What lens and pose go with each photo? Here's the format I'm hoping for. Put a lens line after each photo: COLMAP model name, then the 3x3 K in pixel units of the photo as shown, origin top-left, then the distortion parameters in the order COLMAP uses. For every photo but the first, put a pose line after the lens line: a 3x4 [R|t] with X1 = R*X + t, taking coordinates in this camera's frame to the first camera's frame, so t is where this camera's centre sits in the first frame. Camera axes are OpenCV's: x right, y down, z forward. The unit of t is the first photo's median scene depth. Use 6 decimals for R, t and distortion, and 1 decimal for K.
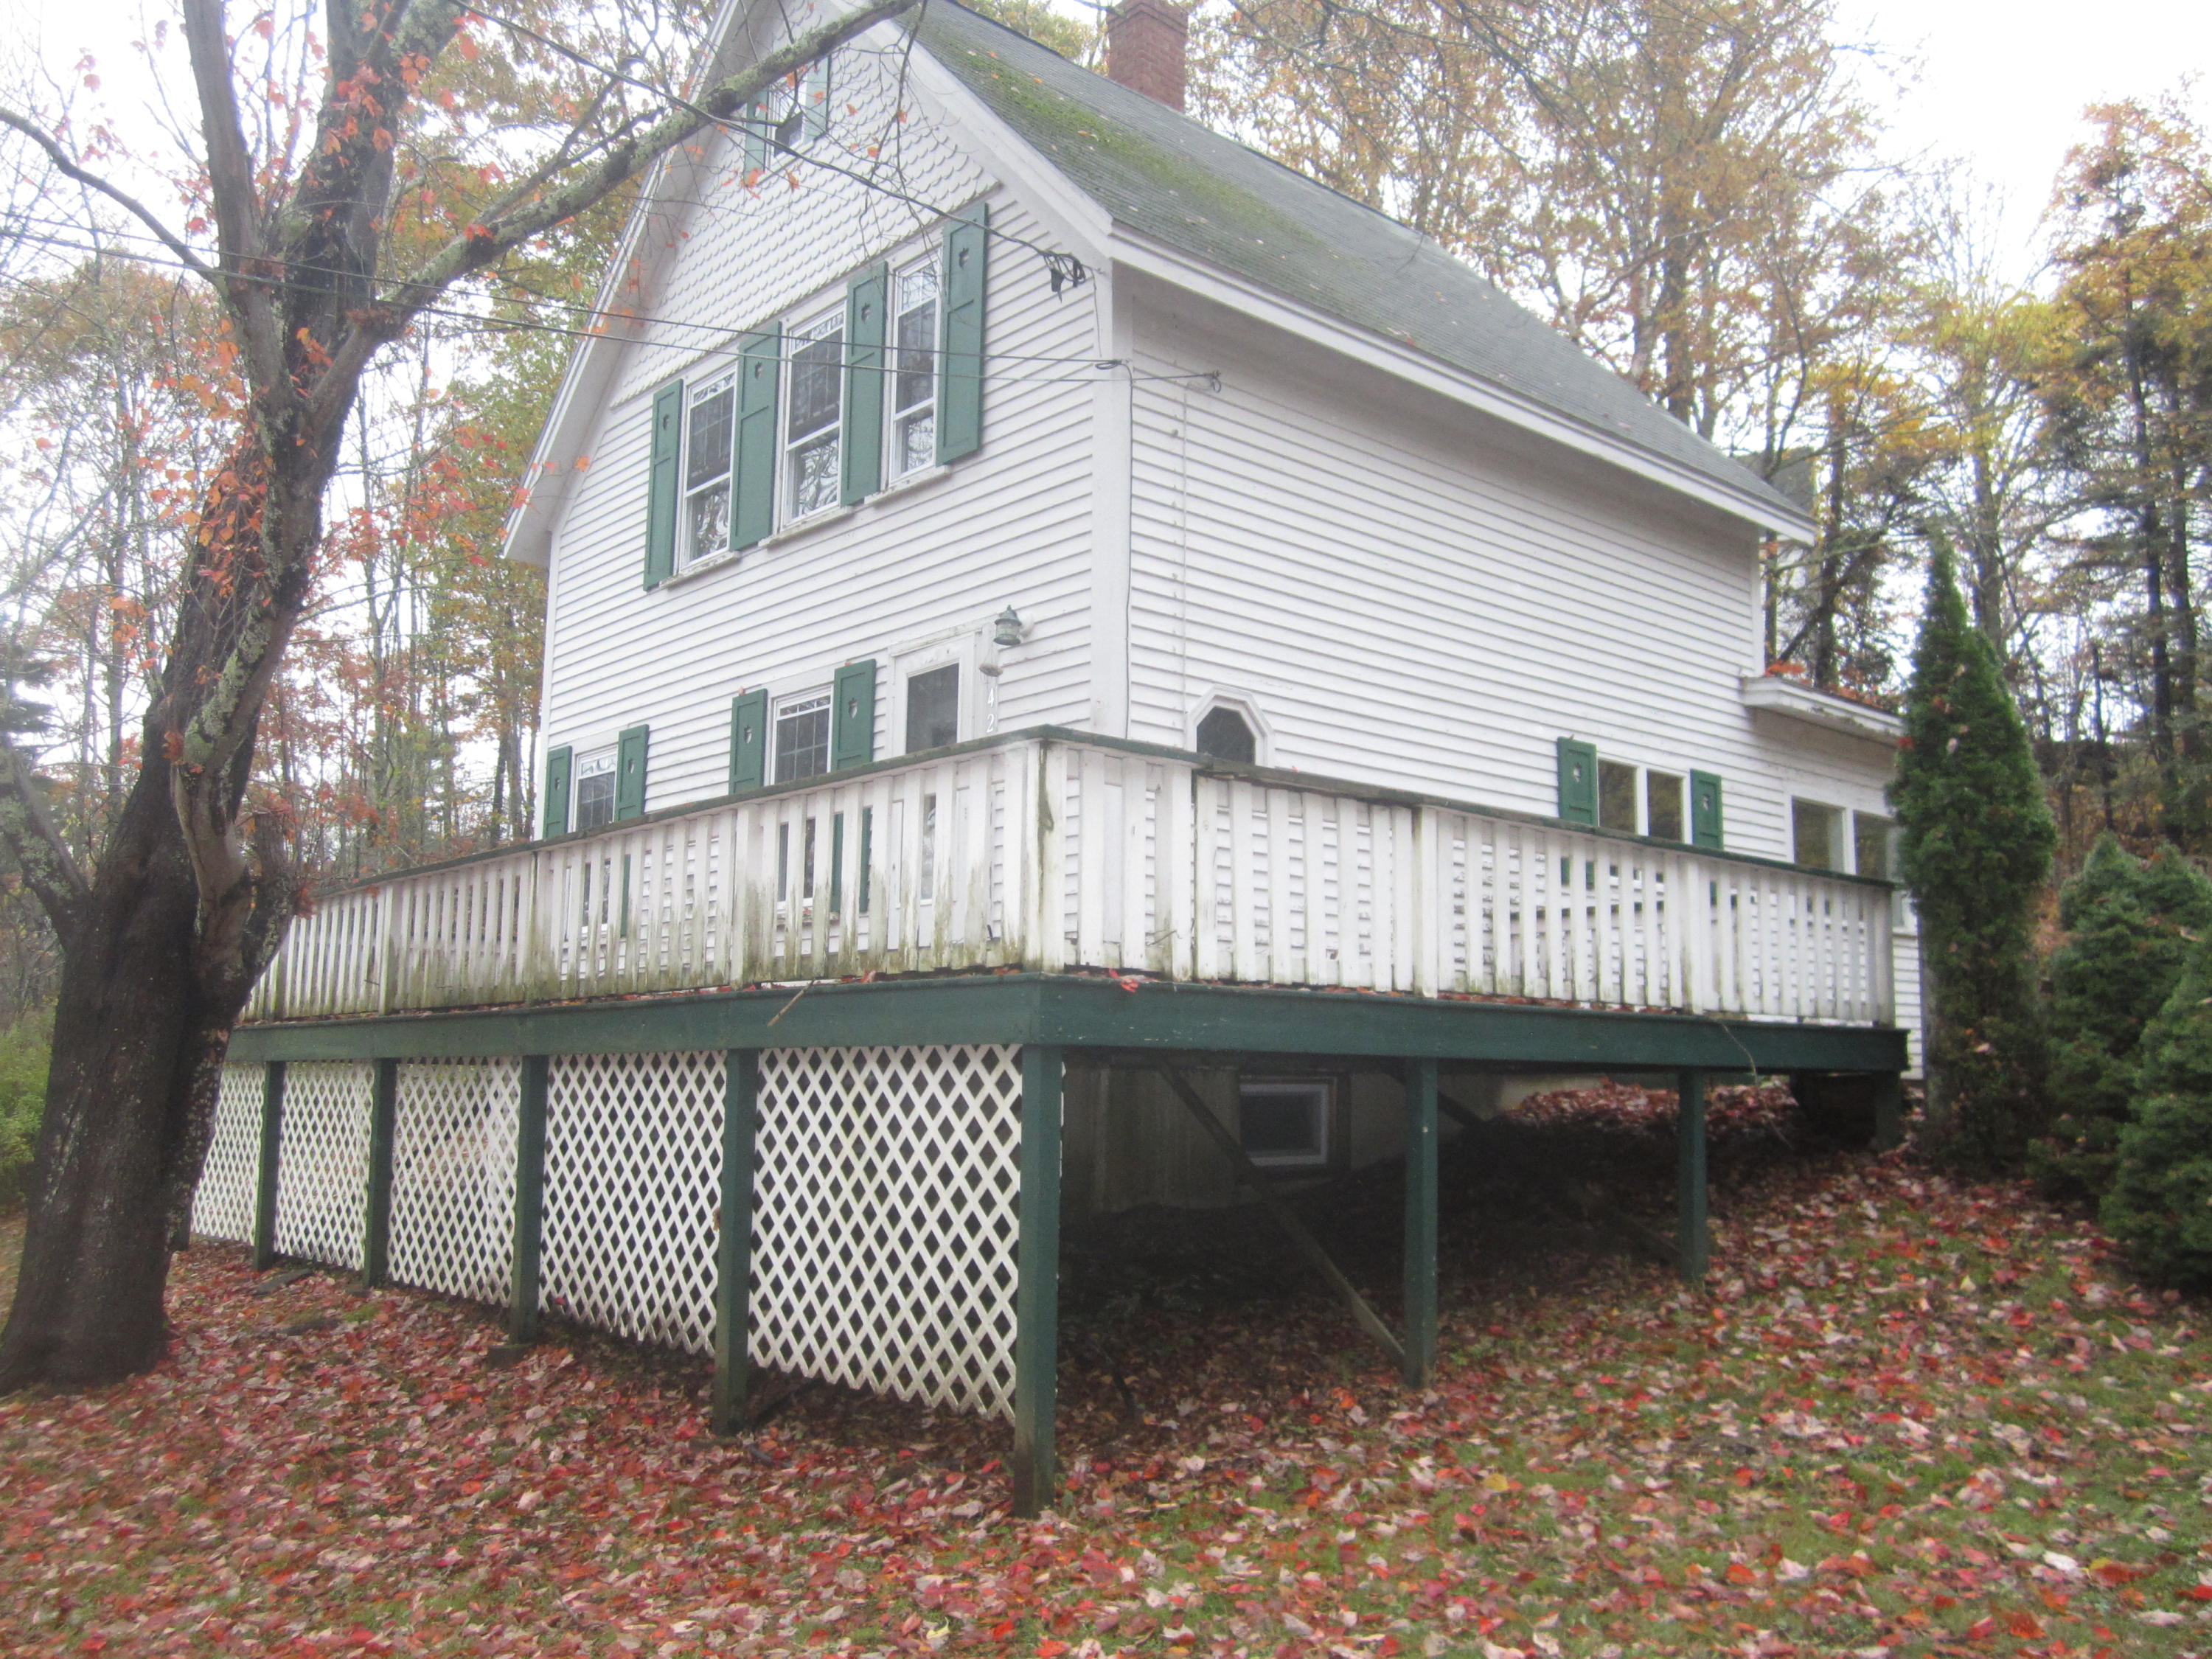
lens RADIAL K [[1809.4, 0, 1106.0], [0, 1809.4, 829.5], [0, 0, 1]] dist [-0.029853, -0.000216]
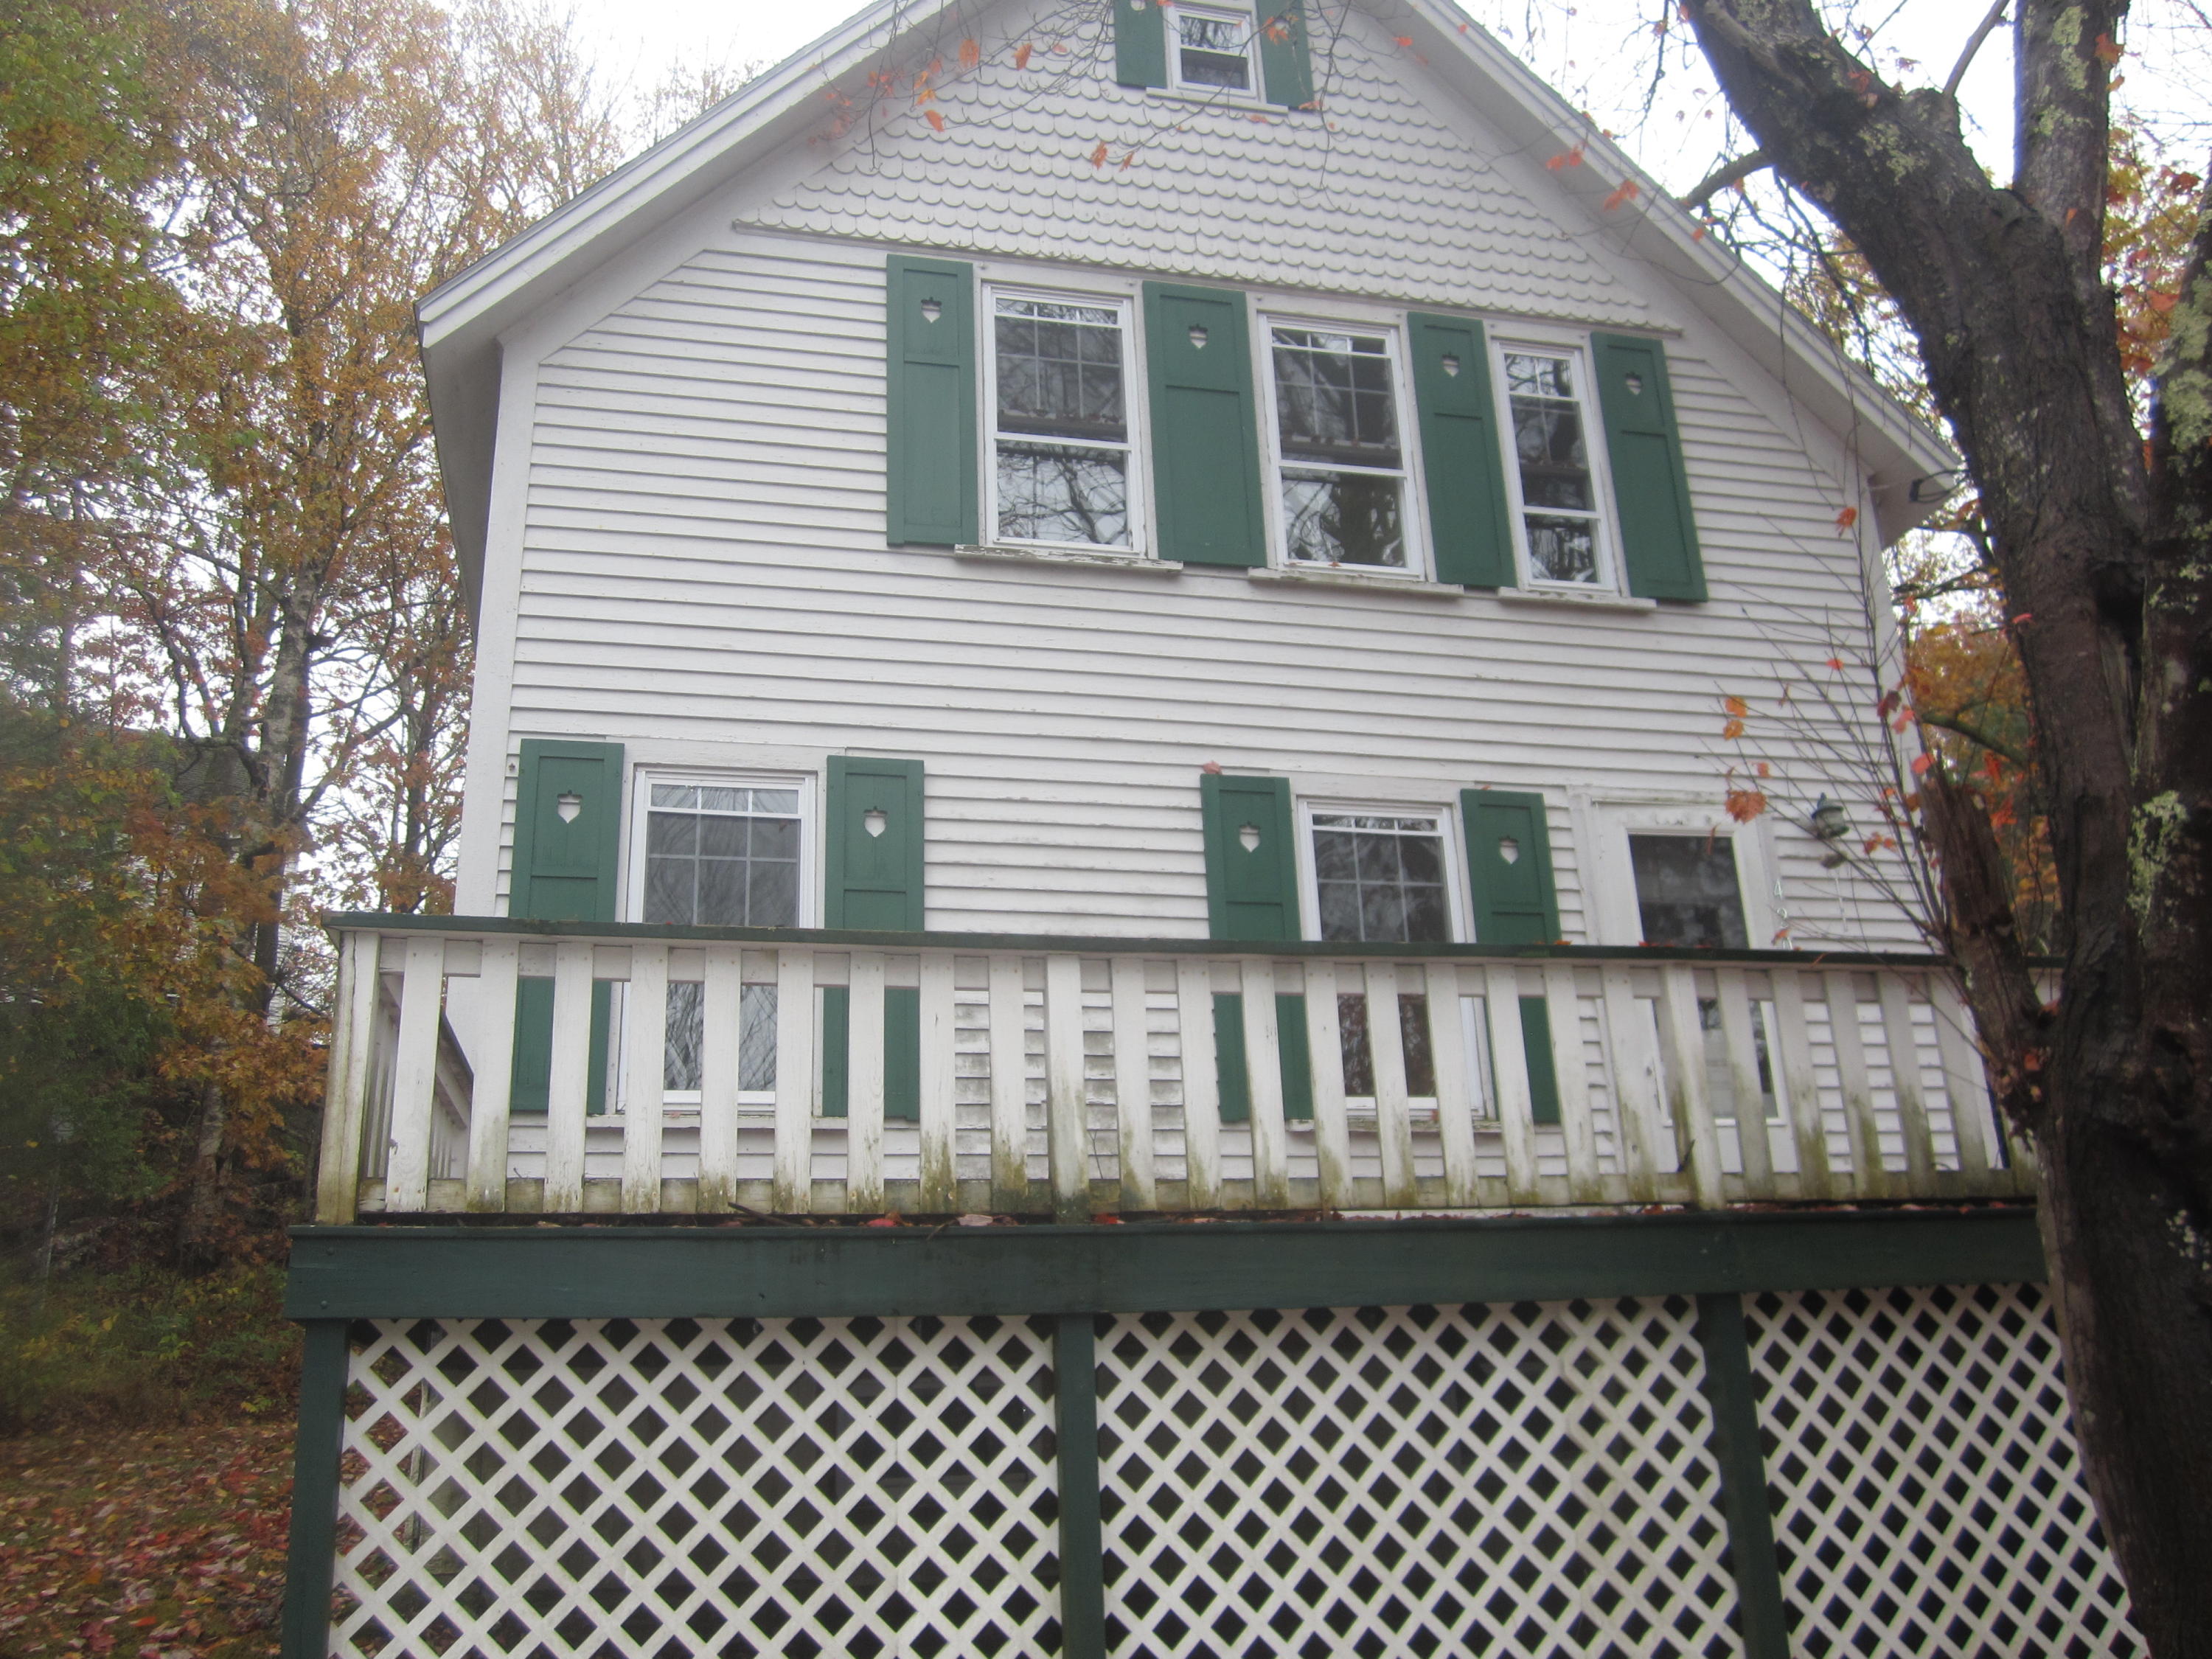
lens RADIAL K [[1809.4, 0, 1106.0], [0, 1809.4, 829.5], [0, 0, 1]] dist [-0.029853, -0.000216]
pose [[0.479795, 0.272894, 0.833862, -0.804289], [-0.076235, 0.959771, -0.270235, 0.131270], [-0.874062, 0.066088, 0.481298, 0.766997]]
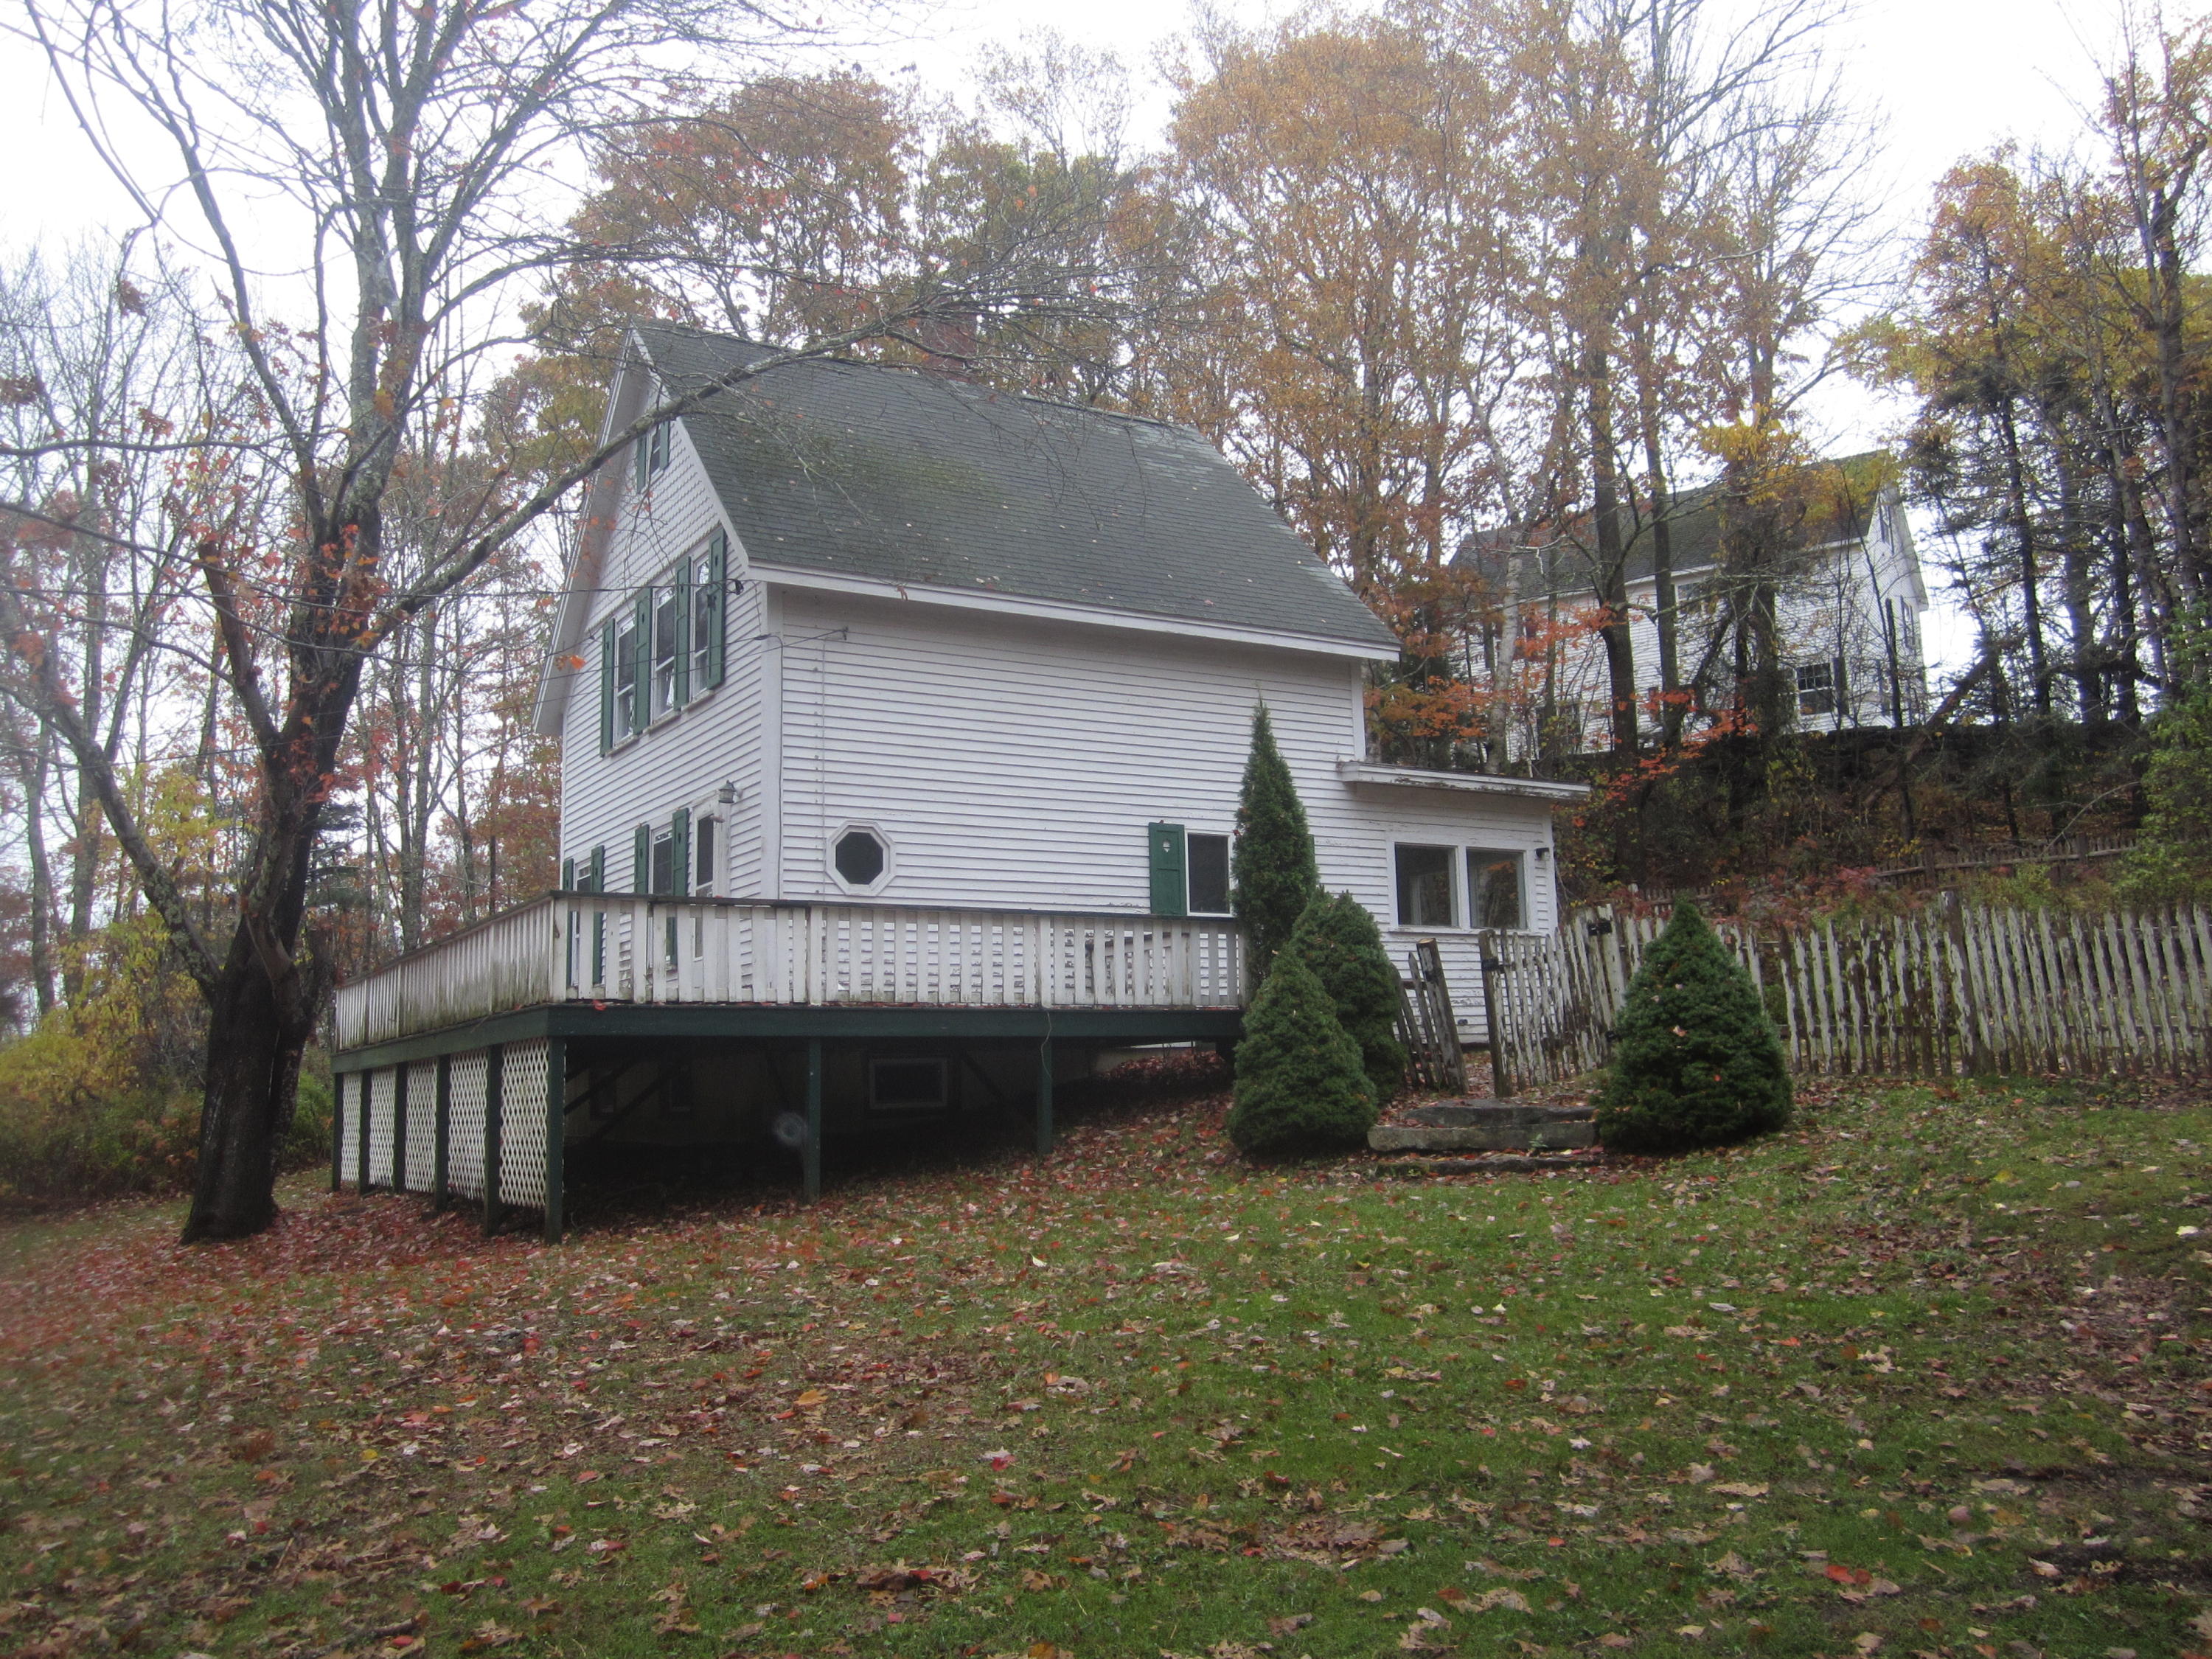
lens RADIAL K [[1809.4, 0, 1106.0], [0, 1809.4, 829.5], [0, 0, 1]] dist [-0.029853, -0.000216]
pose [[0.983678, -0.061416, -0.169134, 0.494867], [0.060367, 0.998112, -0.011343, -0.032475], [0.169512, 0.000948, 0.985528, -0.513001]]
